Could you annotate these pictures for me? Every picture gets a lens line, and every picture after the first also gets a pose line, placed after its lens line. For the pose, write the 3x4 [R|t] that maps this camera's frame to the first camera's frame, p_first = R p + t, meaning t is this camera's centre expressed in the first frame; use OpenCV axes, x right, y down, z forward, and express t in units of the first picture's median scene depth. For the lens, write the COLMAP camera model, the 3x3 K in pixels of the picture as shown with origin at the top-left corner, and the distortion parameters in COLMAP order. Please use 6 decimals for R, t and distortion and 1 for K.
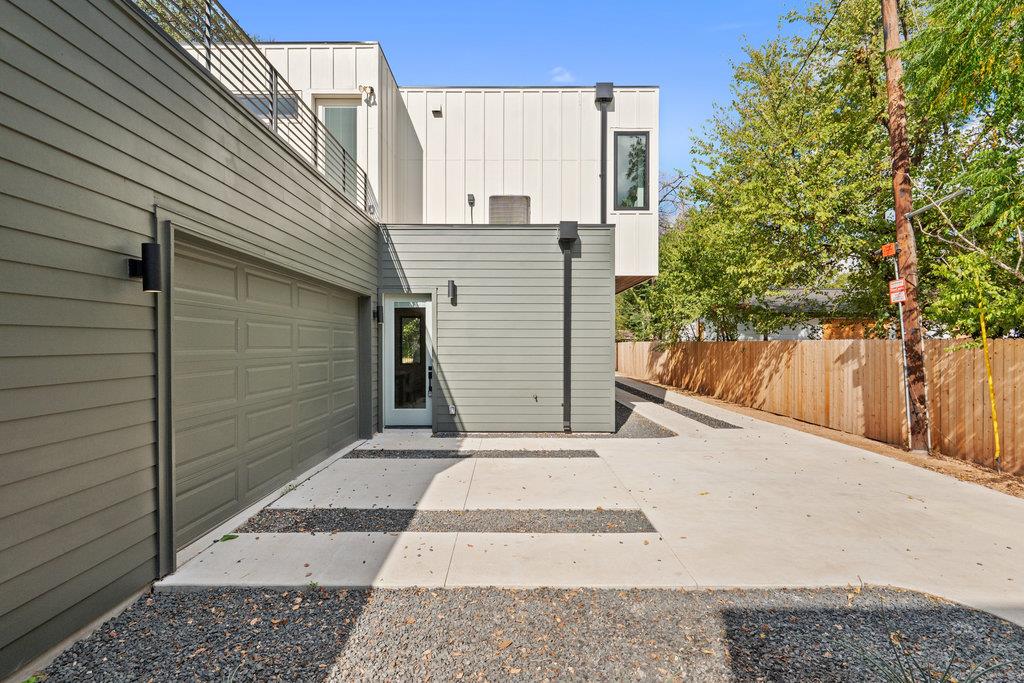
lens RADIAL K [[493.0, 0, 511.7], [0, 493.0, 343.0], [0, 0, 1]] dist [0.004325, 0.000235]
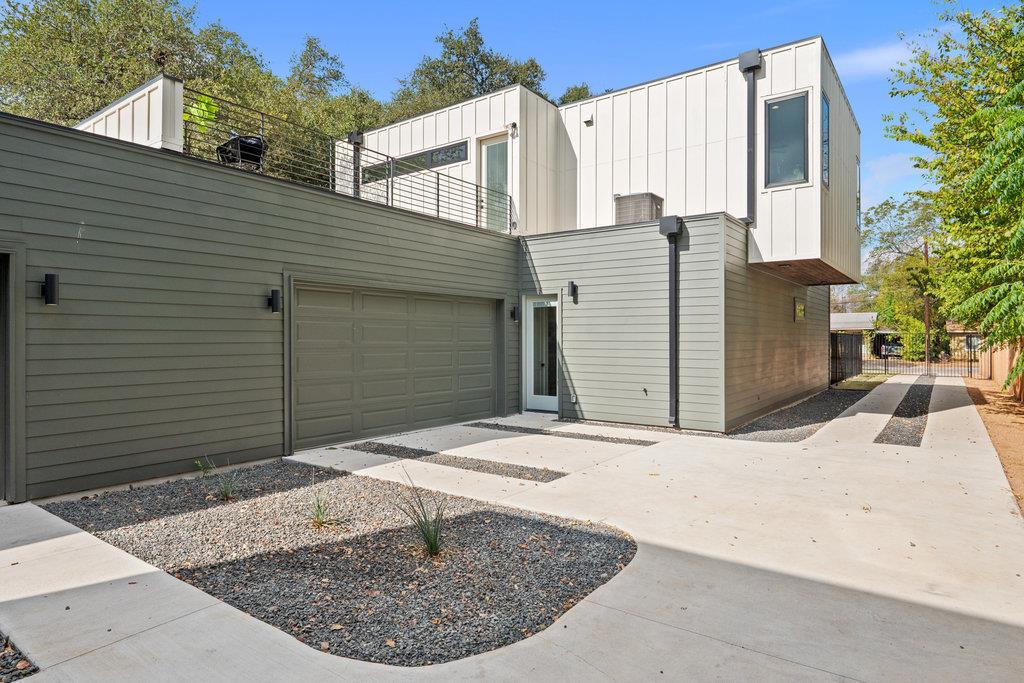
lens RADIAL K [[590.7, 0, 511.7], [0, 590.7, 340.3], [0, 0, 1]] dist [-0.018509, -0.000256]
pose [[0.804621, 0.002069, -0.593785, 0.551914], [-0.000409, 0.999996, 0.002929, 0.001625], [0.593788, -0.002114, 0.804619, -0.145513]]
